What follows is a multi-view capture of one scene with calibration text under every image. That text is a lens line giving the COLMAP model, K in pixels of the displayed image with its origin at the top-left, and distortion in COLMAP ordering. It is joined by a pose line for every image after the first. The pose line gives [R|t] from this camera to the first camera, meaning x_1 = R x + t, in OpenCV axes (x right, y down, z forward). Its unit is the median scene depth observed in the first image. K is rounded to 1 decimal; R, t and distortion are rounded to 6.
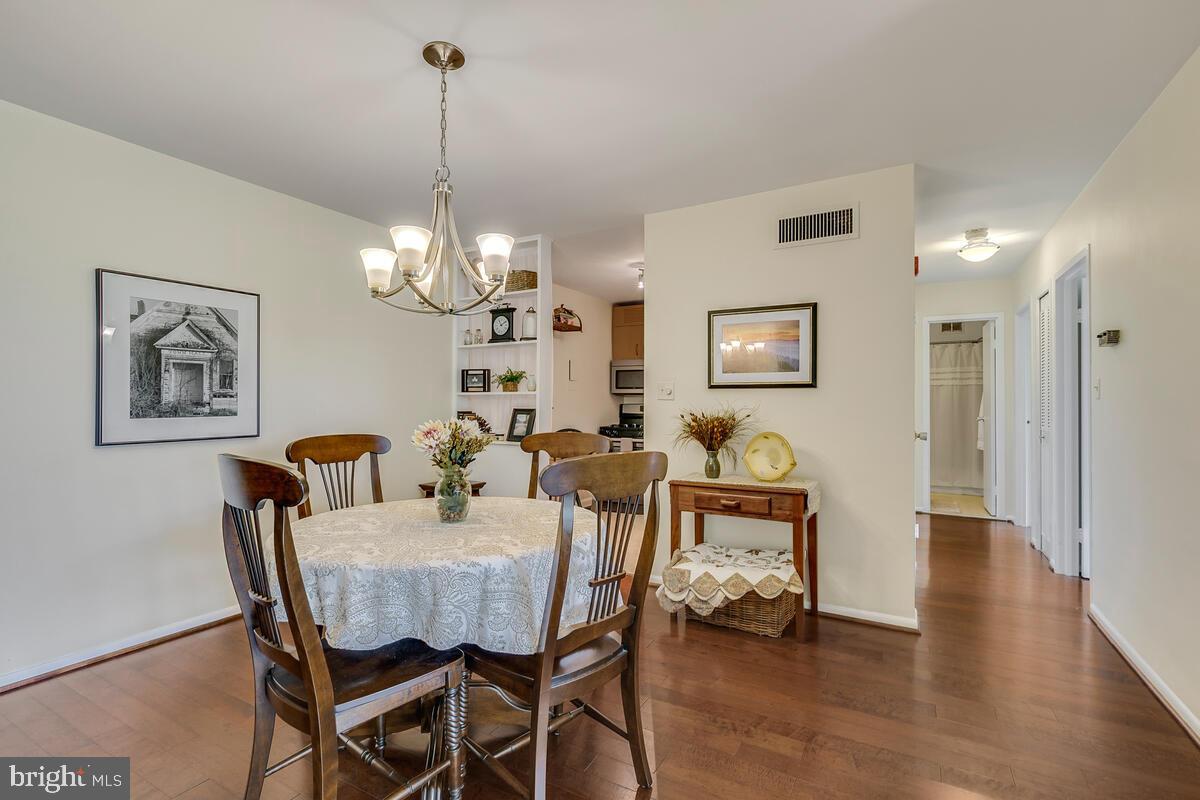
lens RADIAL K [[547.6, 0, 599.5], [0, 547.6, 398.2], [0, 0, 1]] dist [-0.002984, -0.000544]
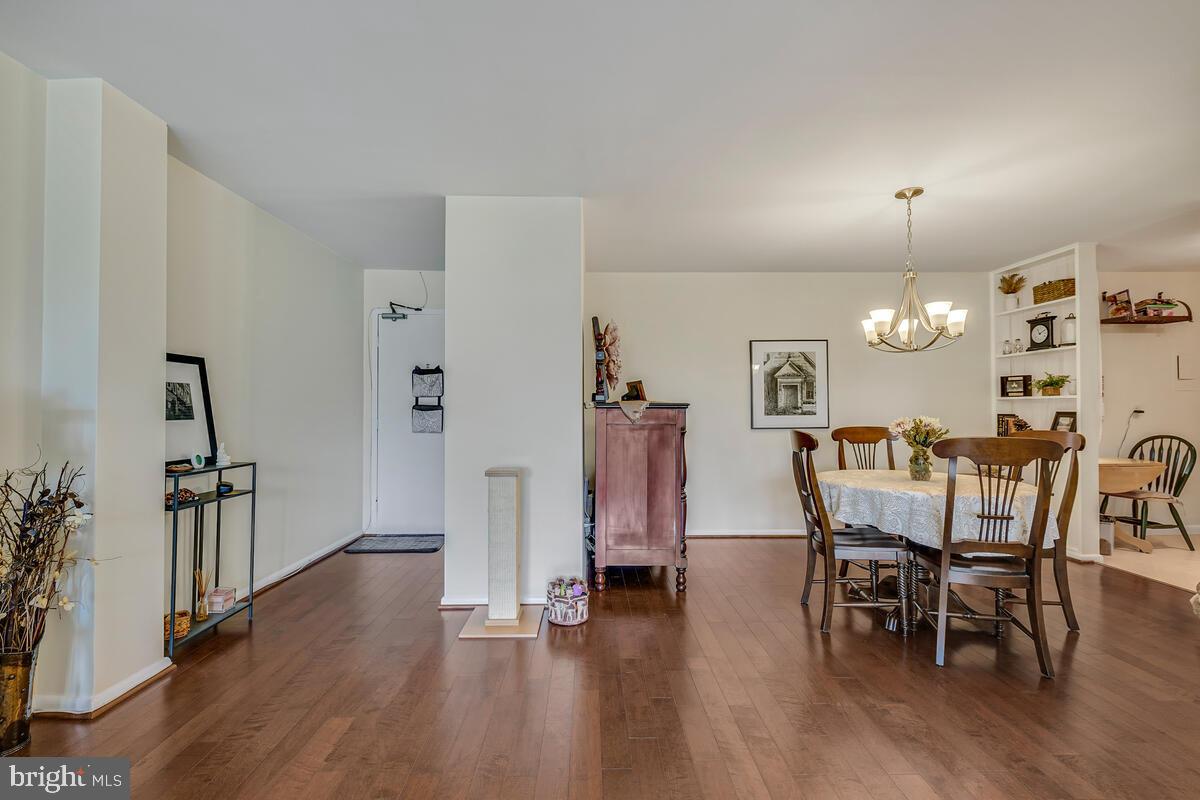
lens RADIAL K [[547.6, 0, 599.5], [0, 547.6, 398.2], [0, 0, 1]] dist [-0.002984, -0.000544]
pose [[0.522841, -0.017972, -0.852241, 0.421236], [0.010995, 0.999837, -0.014340, -0.002347], [0.852360, -0.001873, 0.522953, -0.440676]]
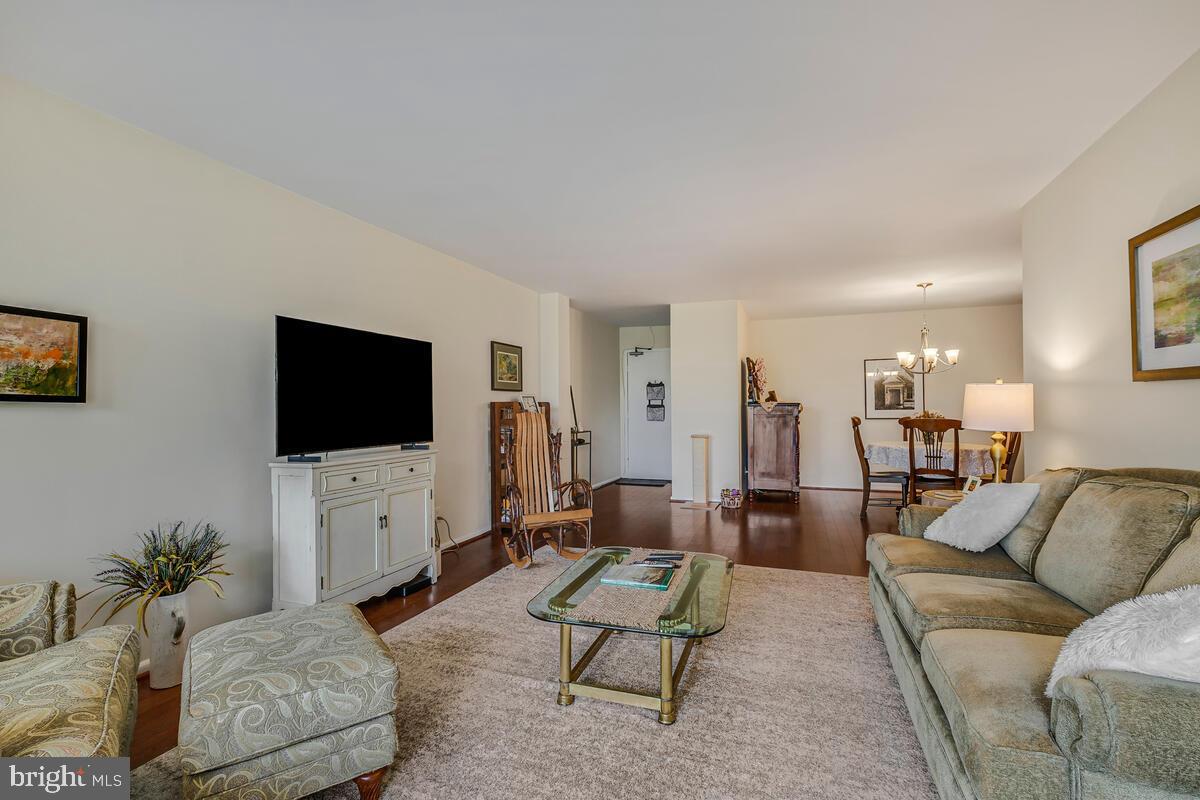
lens RADIAL K [[547.6, 0, 599.5], [0, 547.6, 398.2], [0, 0, 1]] dist [-0.002984, -0.000544]
pose [[0.188837, -0.018560, -0.981833, 1.487232], [0.017925, 0.999720, -0.015450, -0.005474], [0.981845, -0.014682, 0.189117, -0.846064]]
